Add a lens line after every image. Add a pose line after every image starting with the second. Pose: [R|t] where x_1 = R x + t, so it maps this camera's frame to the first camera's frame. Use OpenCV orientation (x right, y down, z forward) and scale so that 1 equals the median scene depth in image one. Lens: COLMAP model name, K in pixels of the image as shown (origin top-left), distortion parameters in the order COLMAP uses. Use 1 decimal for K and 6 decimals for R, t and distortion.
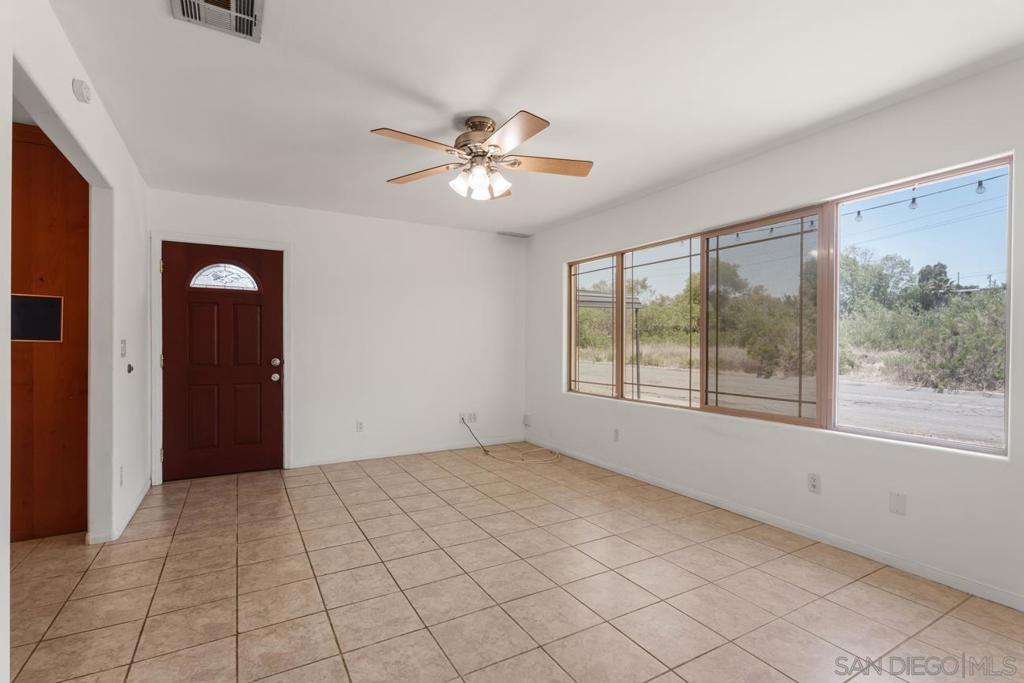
lens RADIAL K [[459.4, 0, 507.5], [0, 459.4, 345.8], [0, 0, 1]] dist [-0.000560, -0.001852]
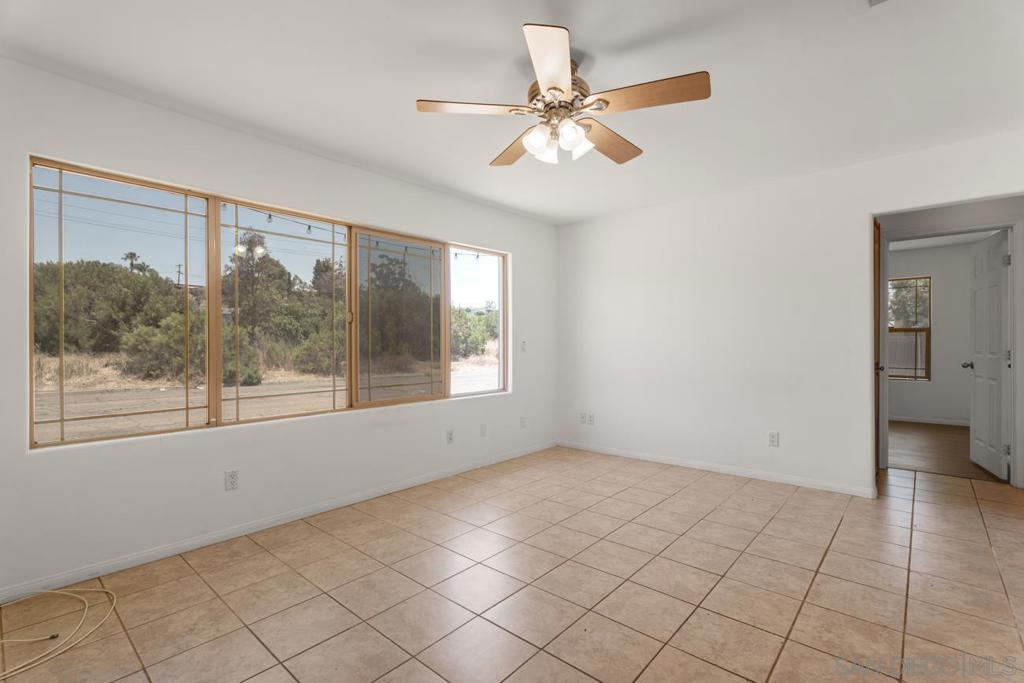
lens RADIAL K [[459.4, 0, 510.3], [0, 459.4, 340.8], [0, 0, 1]] dist [-0.000560, -0.001852]
pose [[-0.300742, 0.003335, 0.953700, -0.659056], [0.009531, 0.999954, -0.000491, 0.001596], [-0.953658, 0.008942, -0.300760, 1.081676]]
